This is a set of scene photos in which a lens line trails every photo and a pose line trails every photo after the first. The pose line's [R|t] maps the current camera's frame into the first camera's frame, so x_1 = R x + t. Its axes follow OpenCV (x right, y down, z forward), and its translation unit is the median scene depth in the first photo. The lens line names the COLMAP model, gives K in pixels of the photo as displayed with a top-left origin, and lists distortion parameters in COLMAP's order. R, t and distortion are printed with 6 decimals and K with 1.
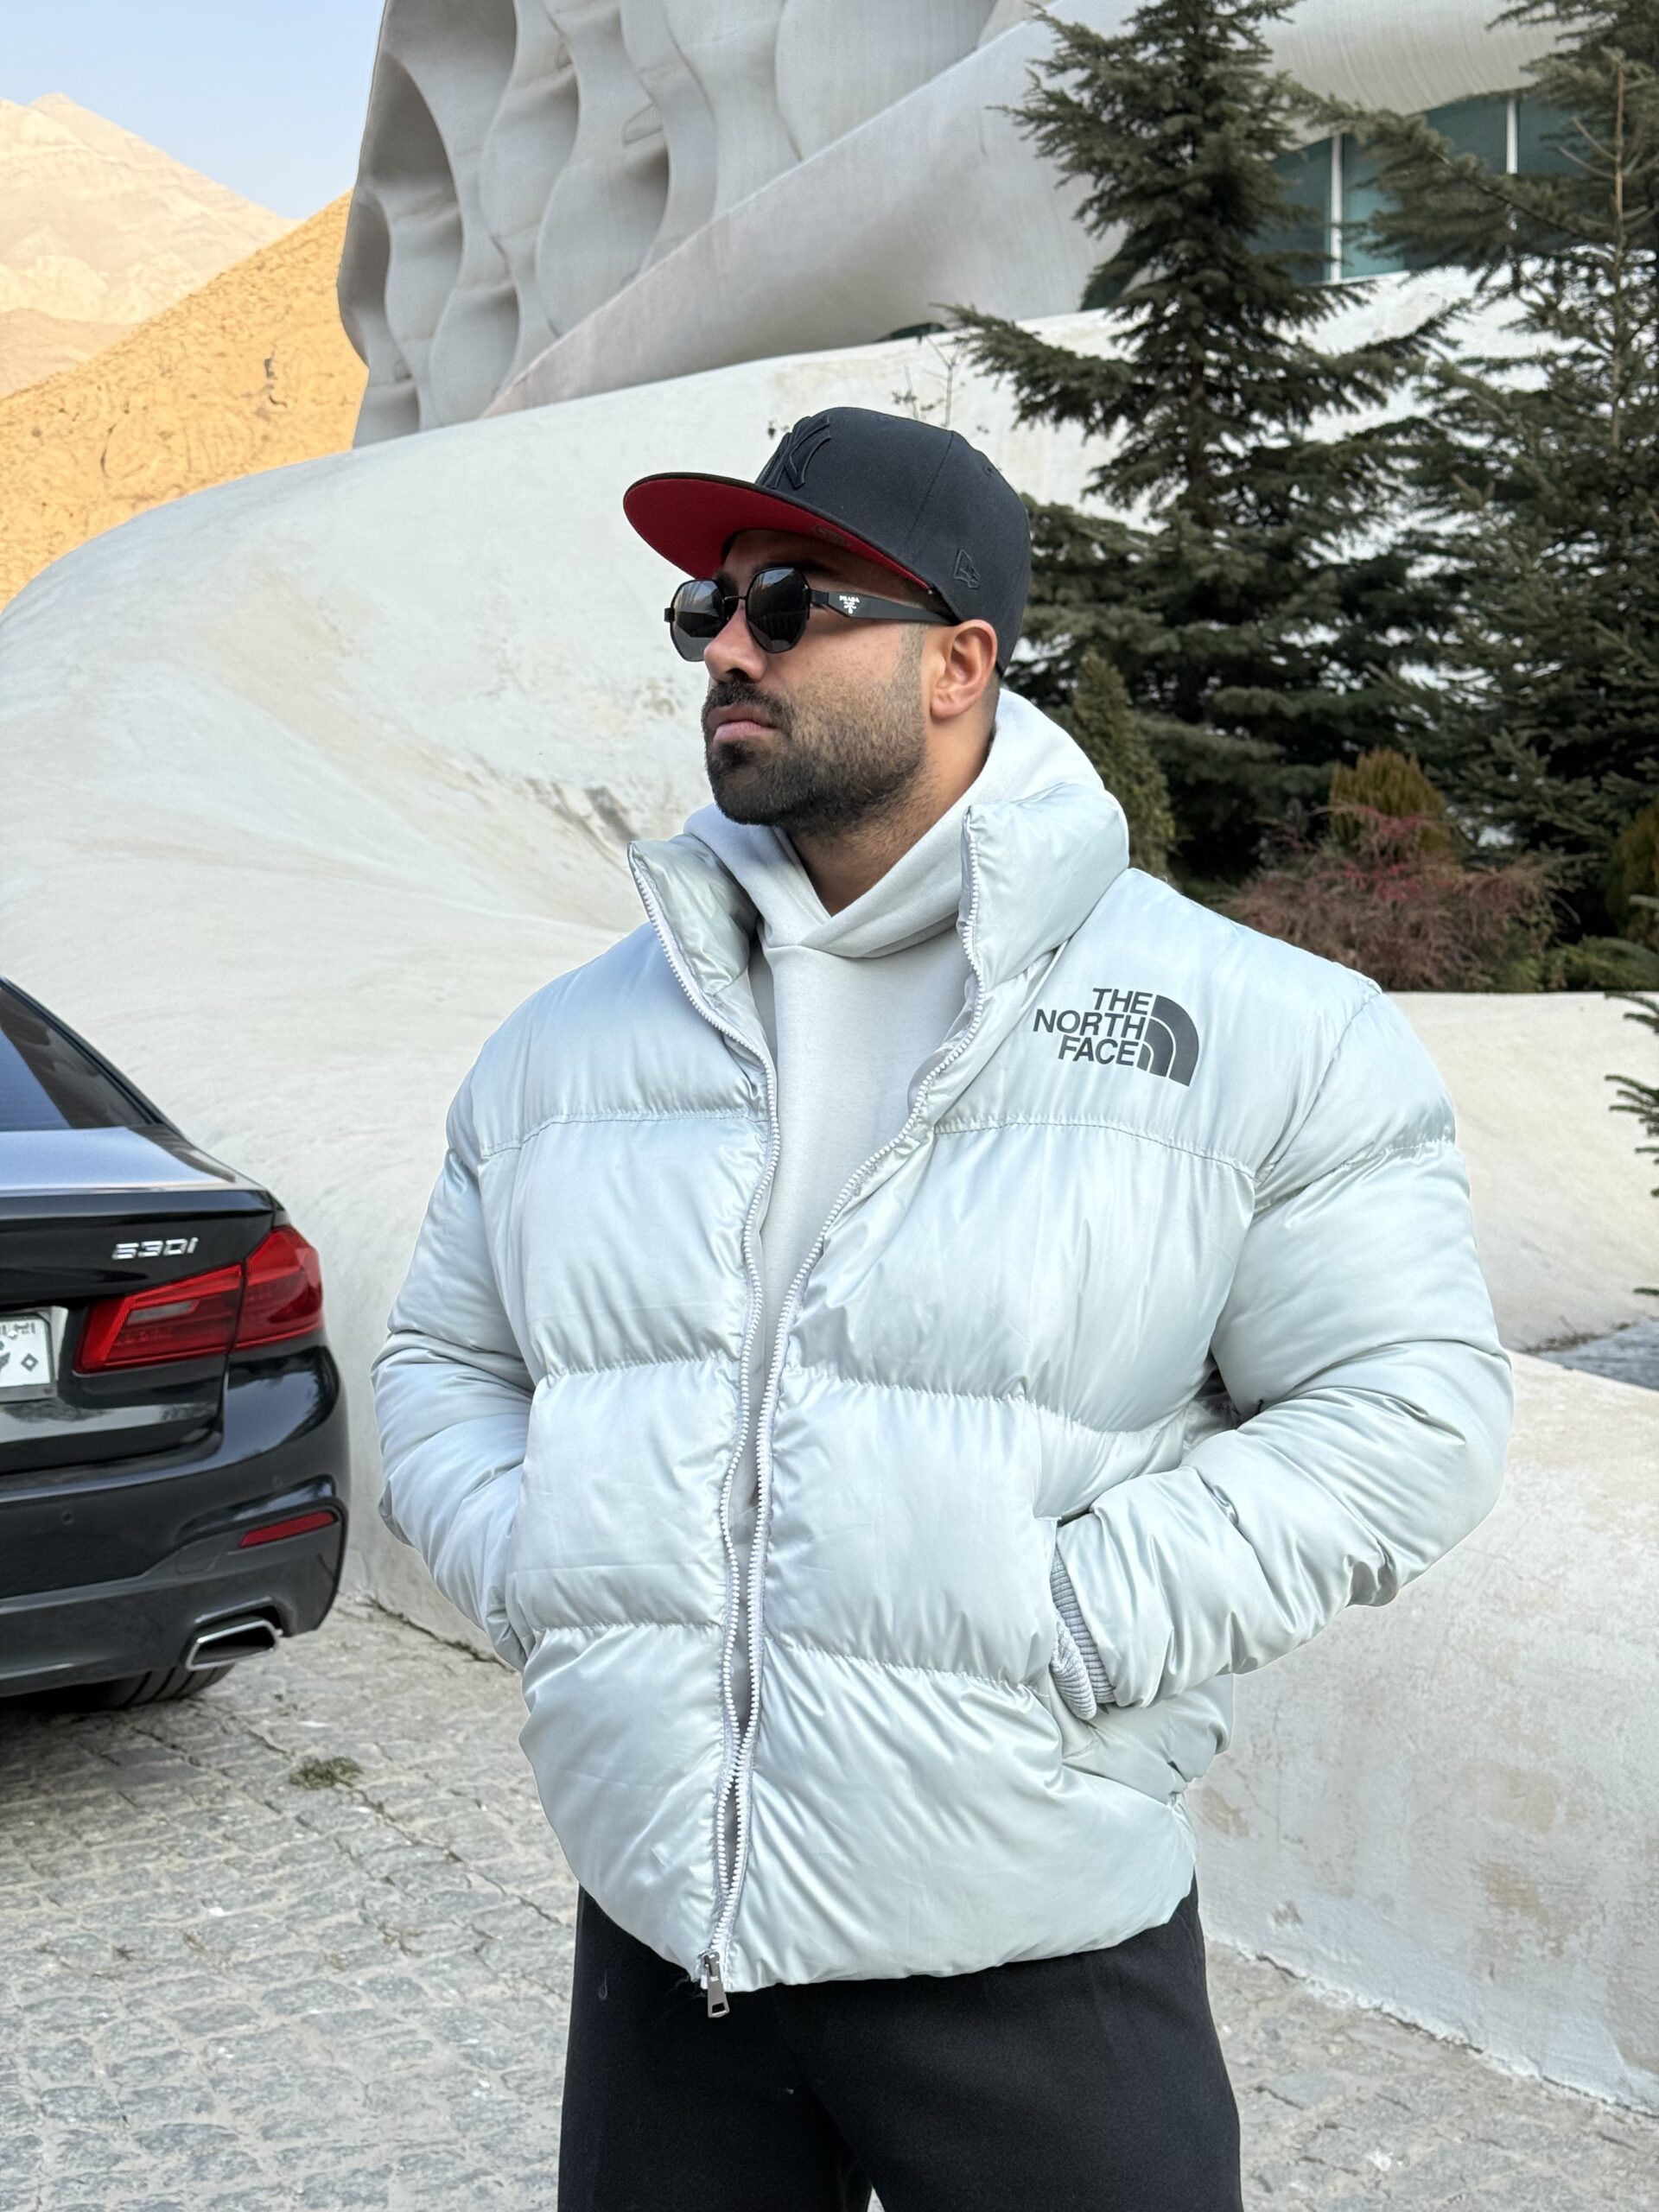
lens RADIAL K [[3006.4, 0, 886.5], [0, 3006.4, 1107.5], [0, 0, 1]] dist [0.177898, -0.376398]
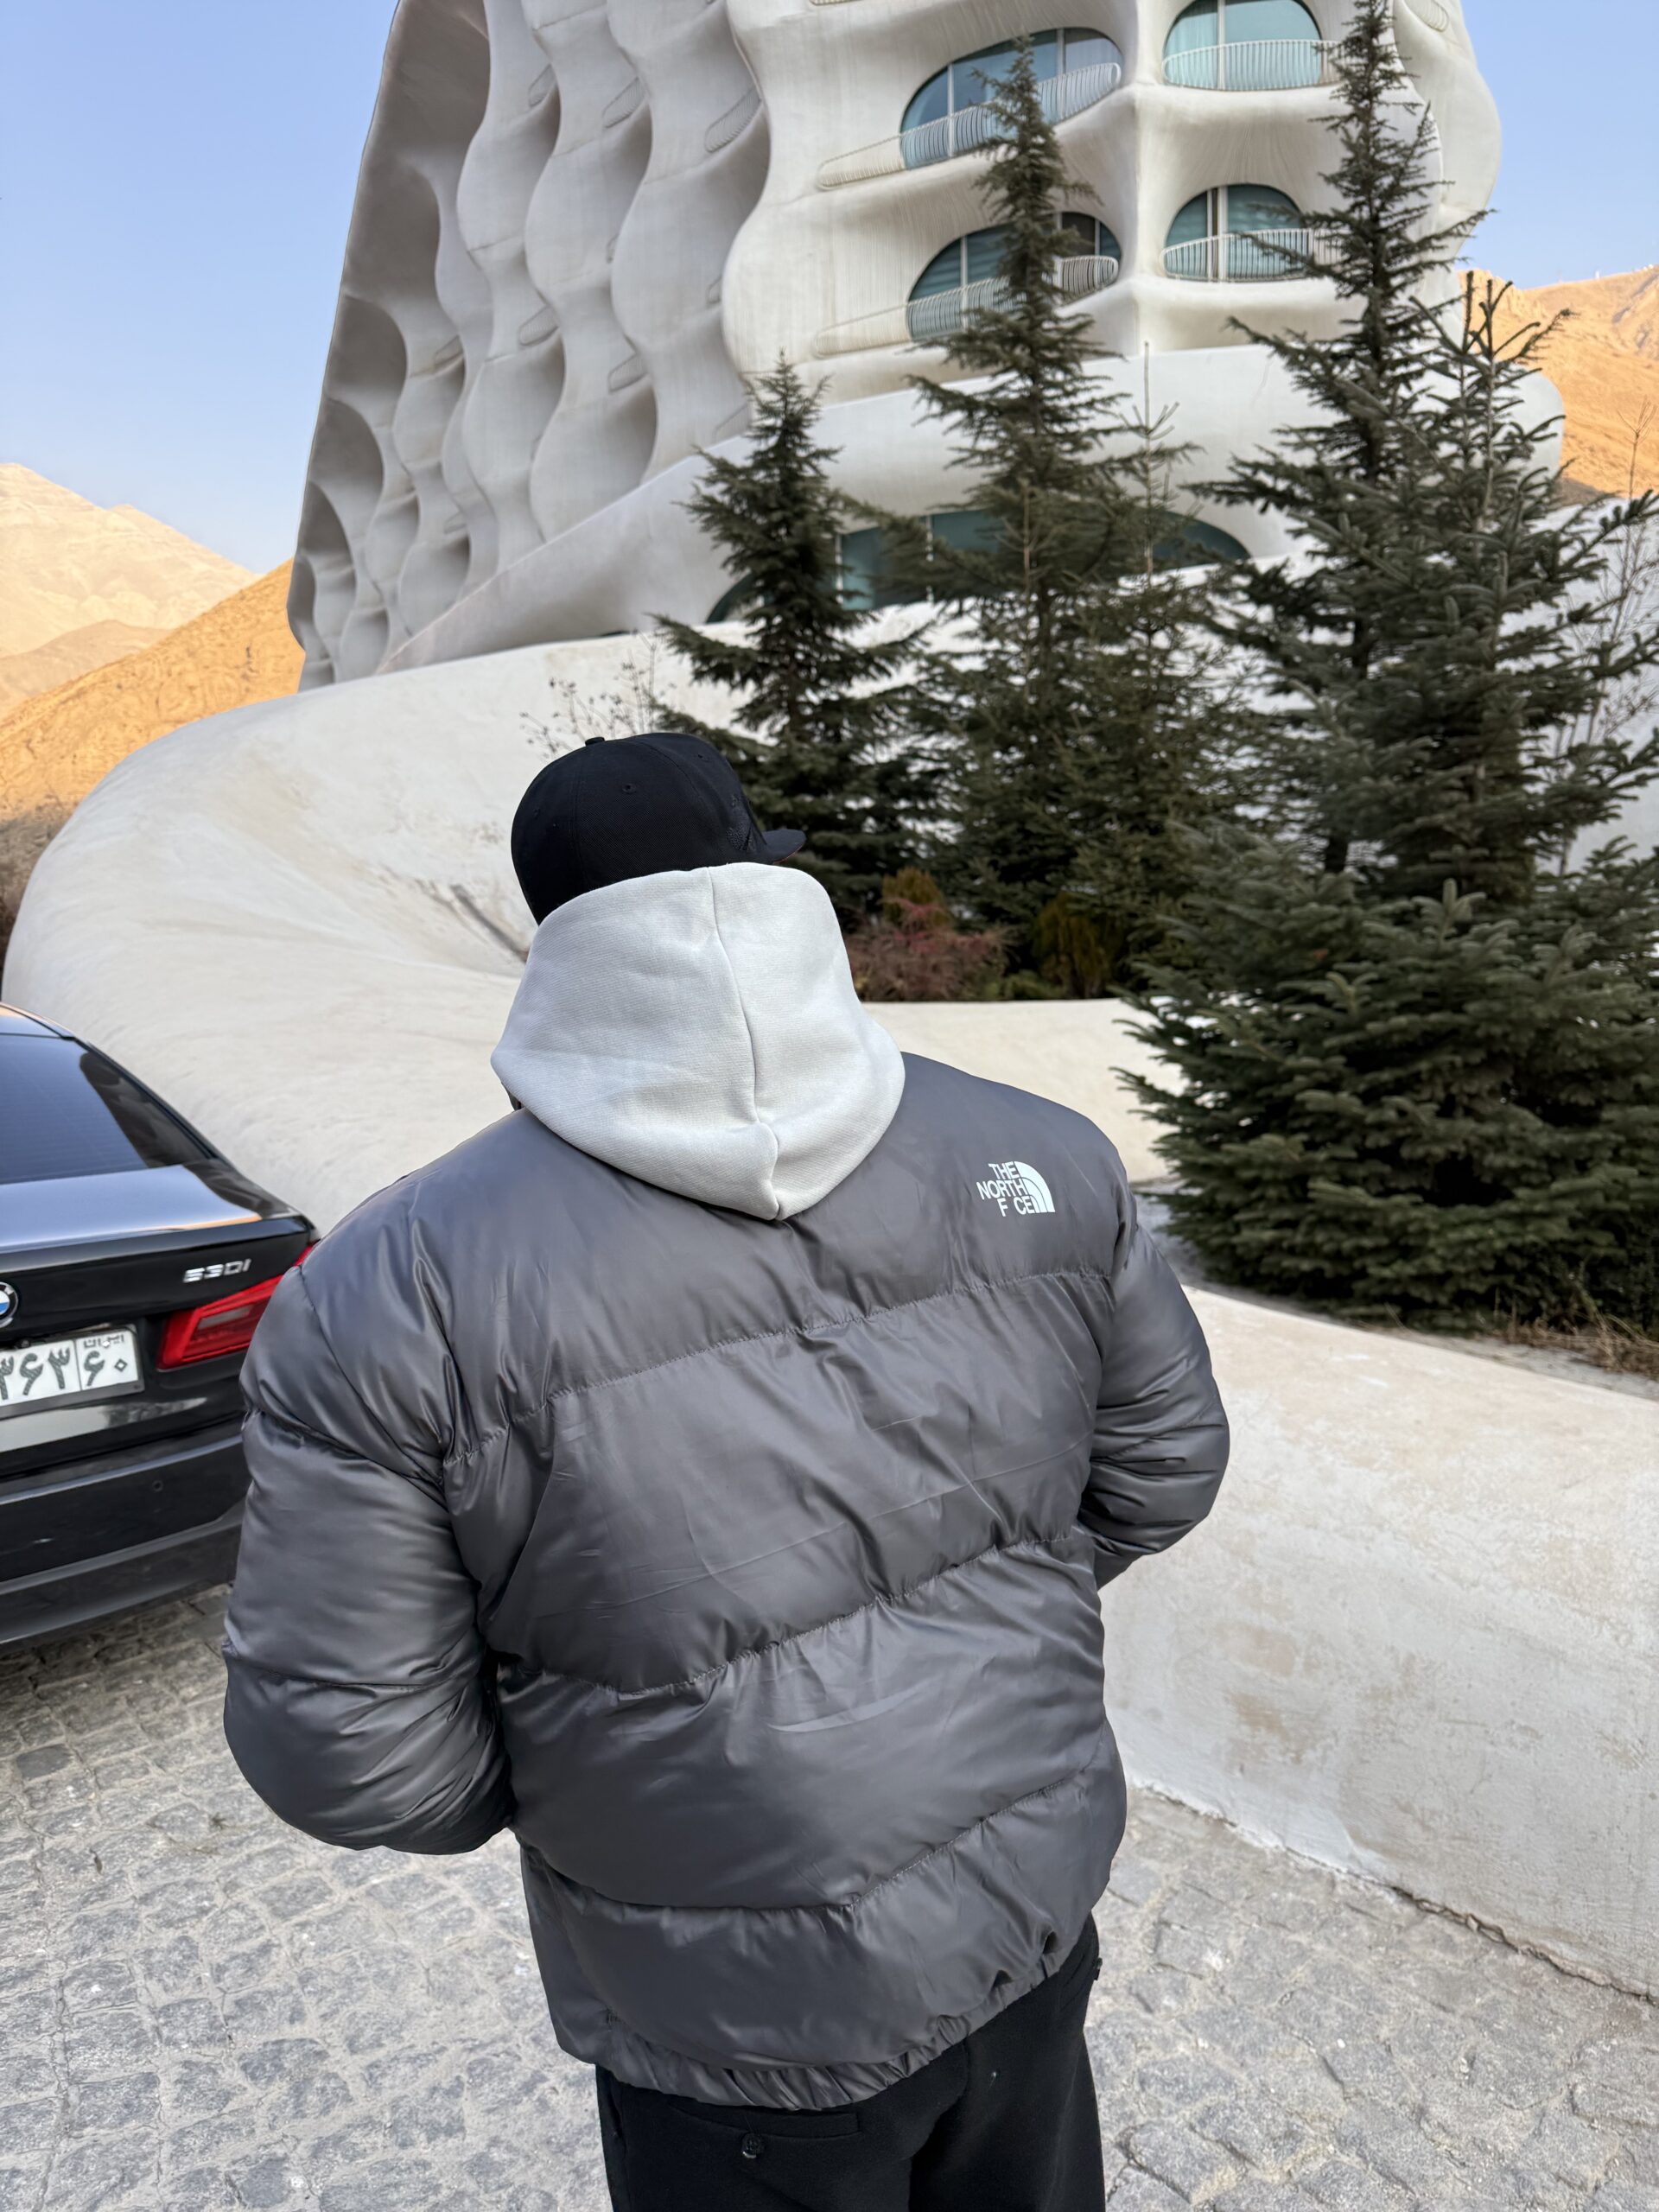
lens RADIAL K [[1532.4, 0, 831.7], [0, 1532.4, 1100.3], [0, 0, 1]] dist [0.002849, -0.009140]
pose [[0.987622, -0.025381, 0.154787, -0.068597], [0.019086, 0.998935, 0.042018, -0.044016], [-0.155689, -0.038544, 0.987054, 0.265959]]
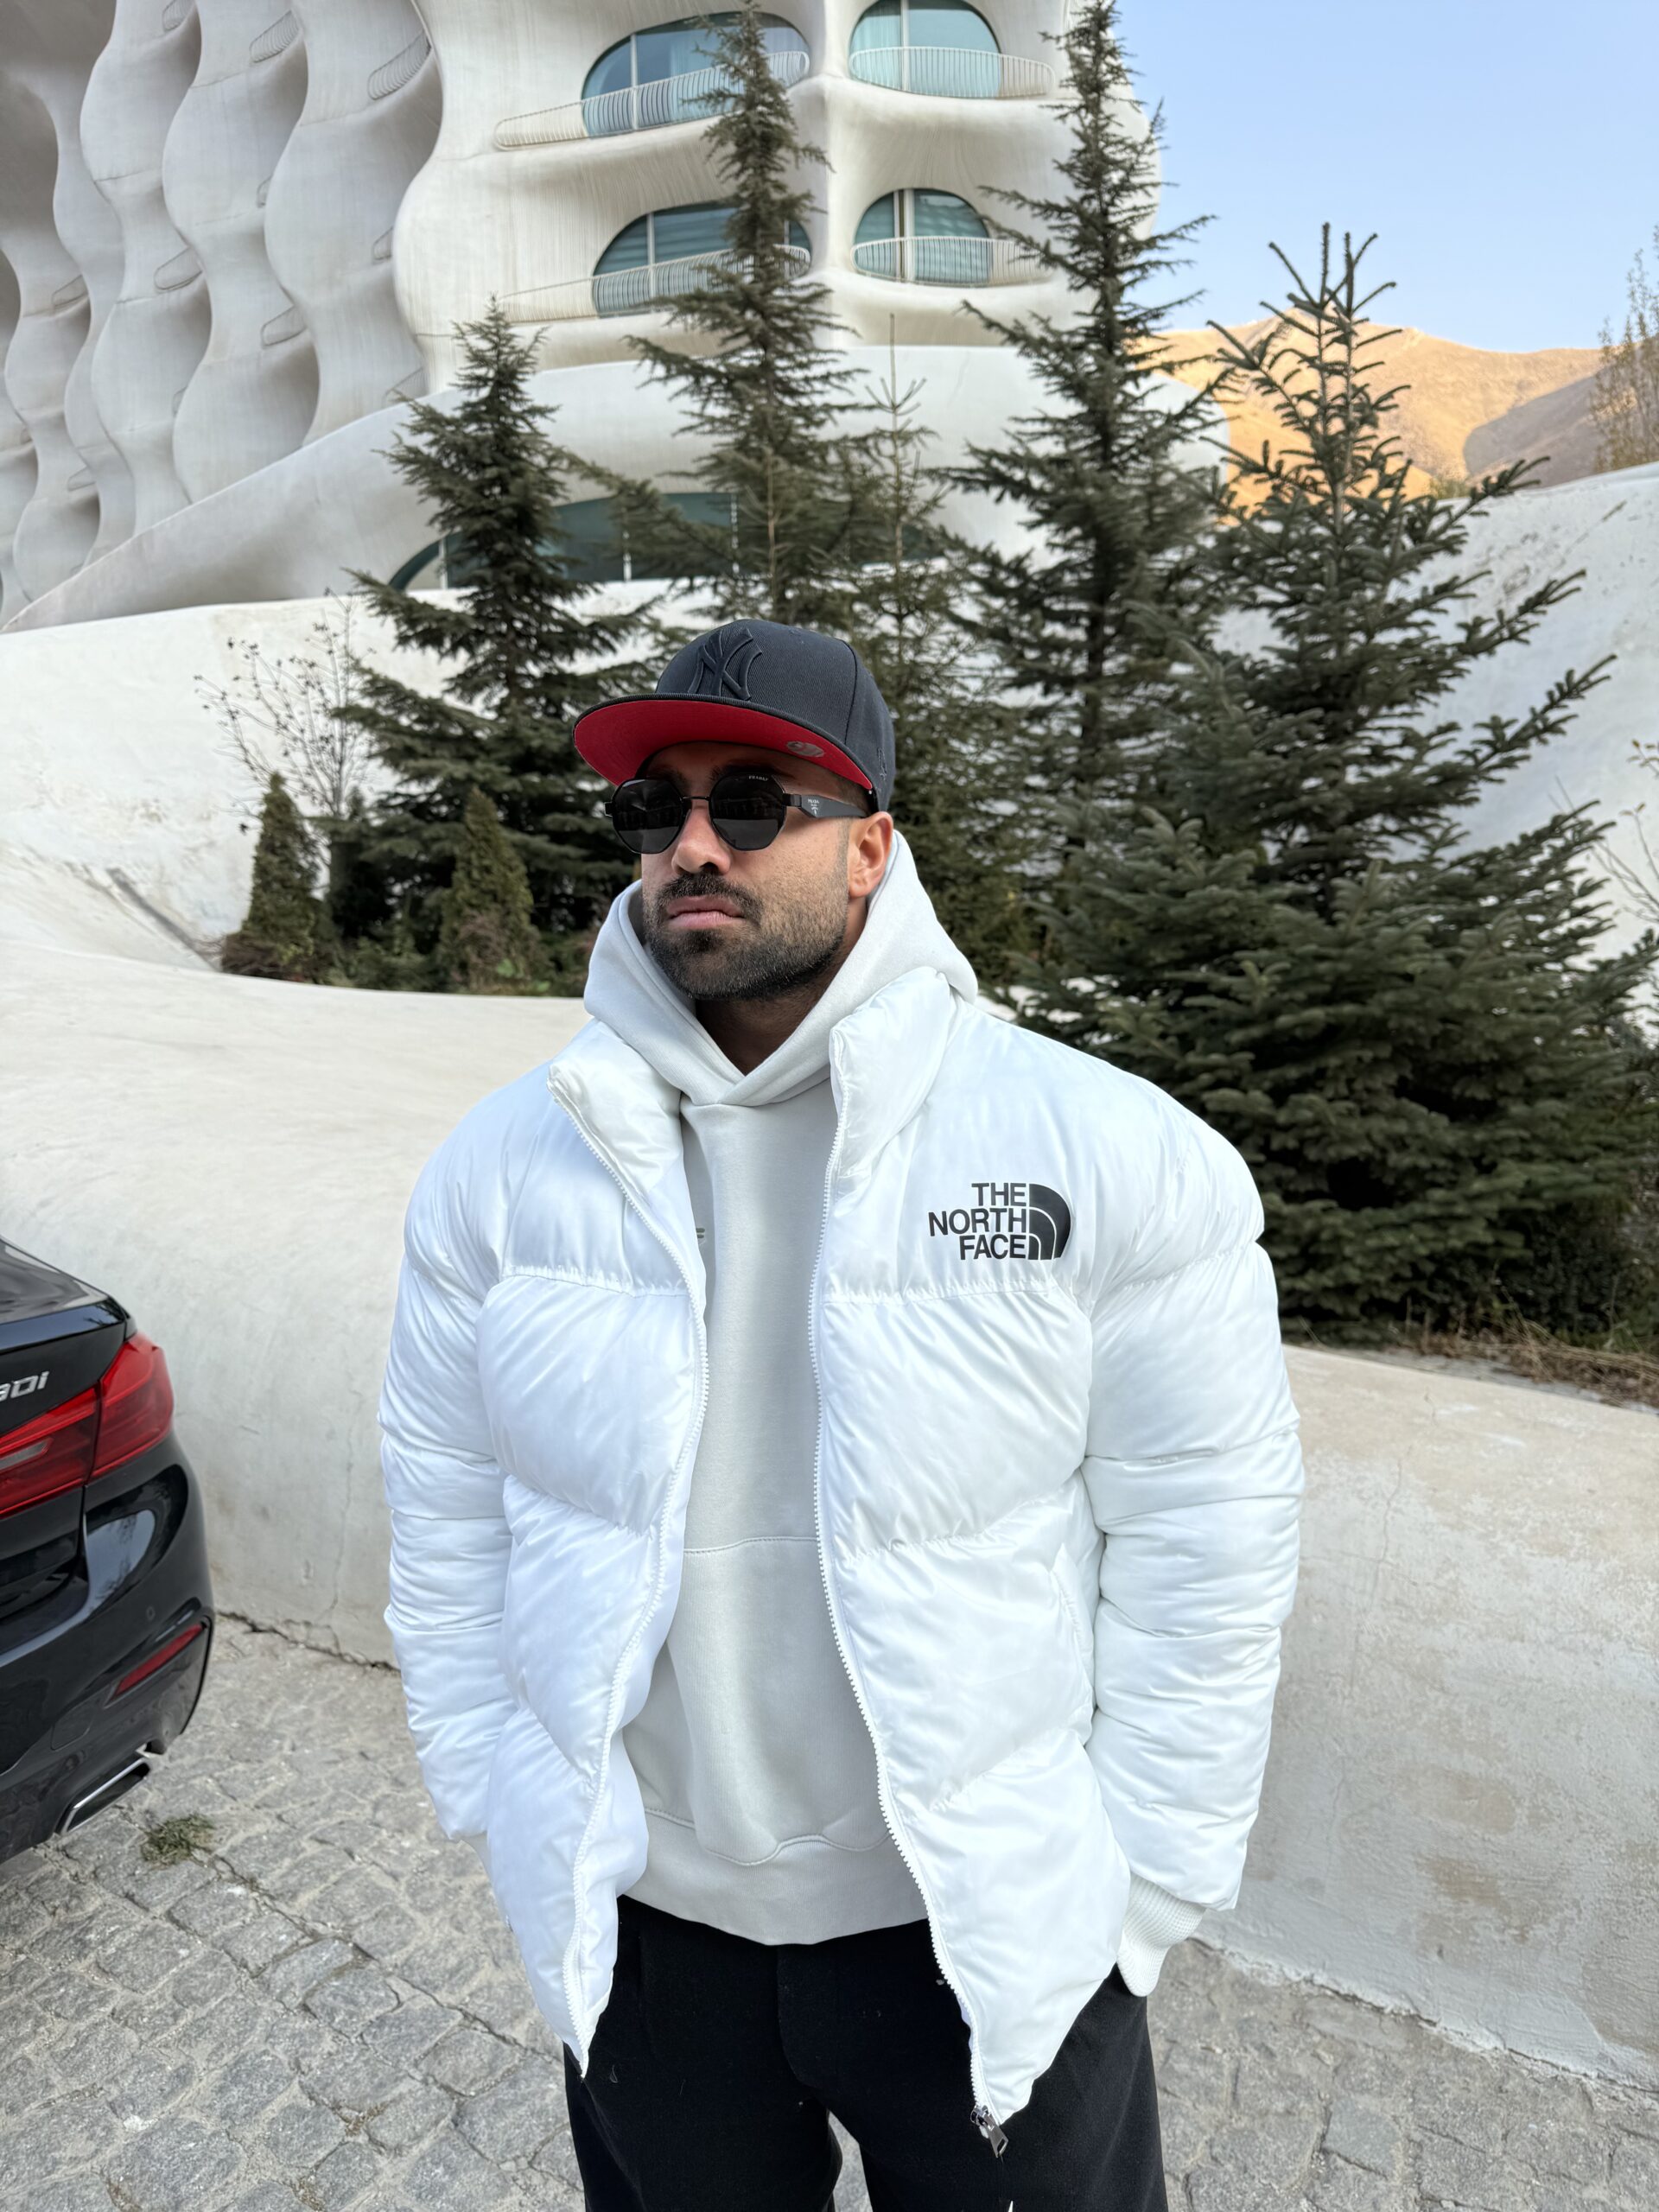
lens RADIAL K [[1533.4, 0, 823.5], [0, 1533.4, 1098.1], [0, 0, 1]] dist [0.000740, -0.005676]
pose [[0.932708, -0.042237, 0.358151, -0.151748], [0.027859, 0.998589, 0.045215, -0.044853], [-0.359556, -0.032195, 0.932568, 0.438922]]
